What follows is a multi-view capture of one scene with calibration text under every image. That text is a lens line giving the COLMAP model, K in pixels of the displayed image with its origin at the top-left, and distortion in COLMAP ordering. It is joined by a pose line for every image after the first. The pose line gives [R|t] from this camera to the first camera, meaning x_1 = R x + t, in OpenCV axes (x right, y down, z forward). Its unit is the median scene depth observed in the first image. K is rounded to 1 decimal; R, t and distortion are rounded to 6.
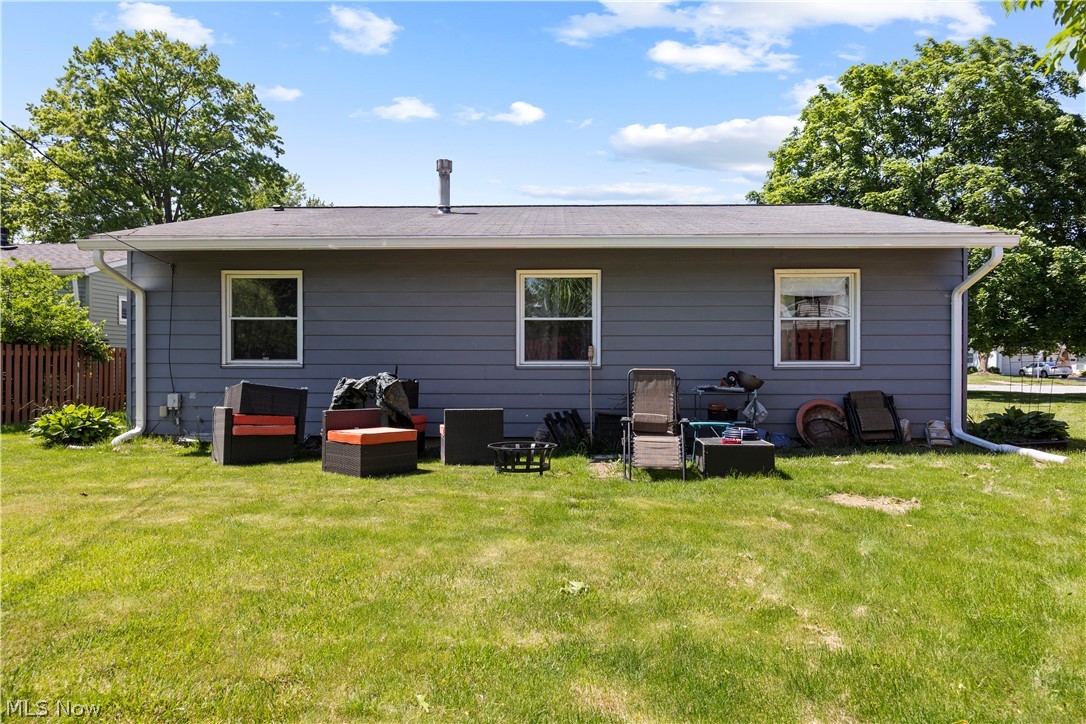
lens RADIAL K [[580.0, 0, 543.0], [0, 580.0, 362.0], [0, 0, 1]] dist [-0.003307, -0.000616]
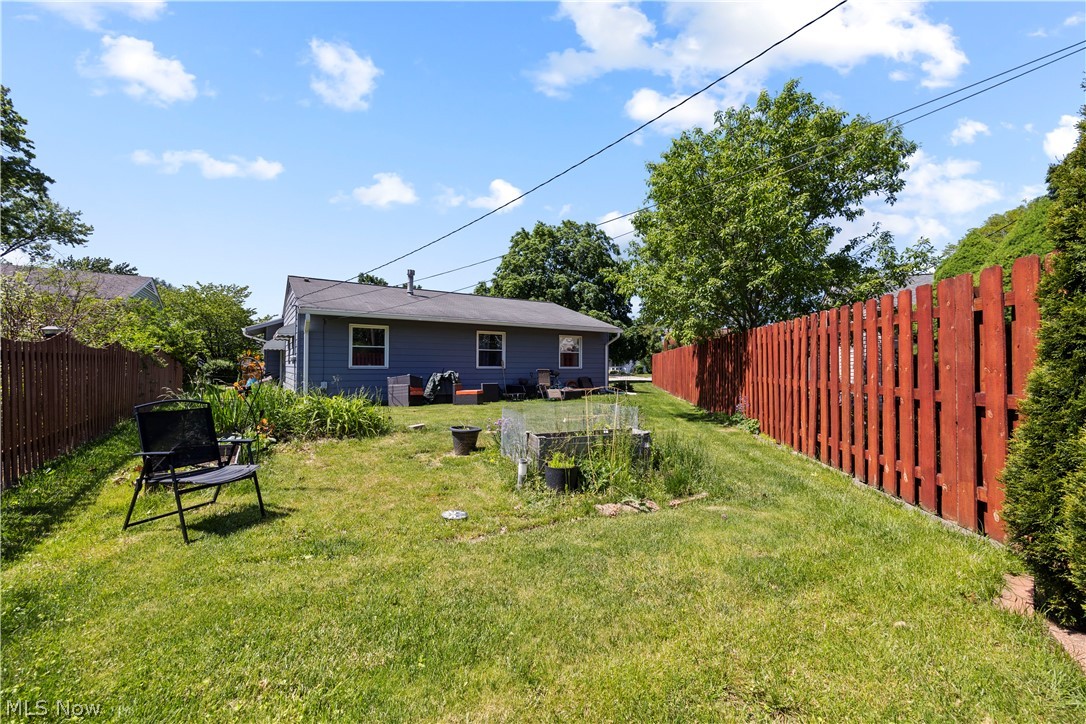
lens RADIAL K [[442.4, 0, 543.8], [0, 442.4, 362.6], [0, 0, 1]] dist [0.002330, 0.000129]
pose [[0.811262, 0.007987, 0.584628, -0.907662], [-0.002353, 0.999943, -0.010396, 0.000988], [-0.584678, 0.007059, 0.811235, -0.708504]]
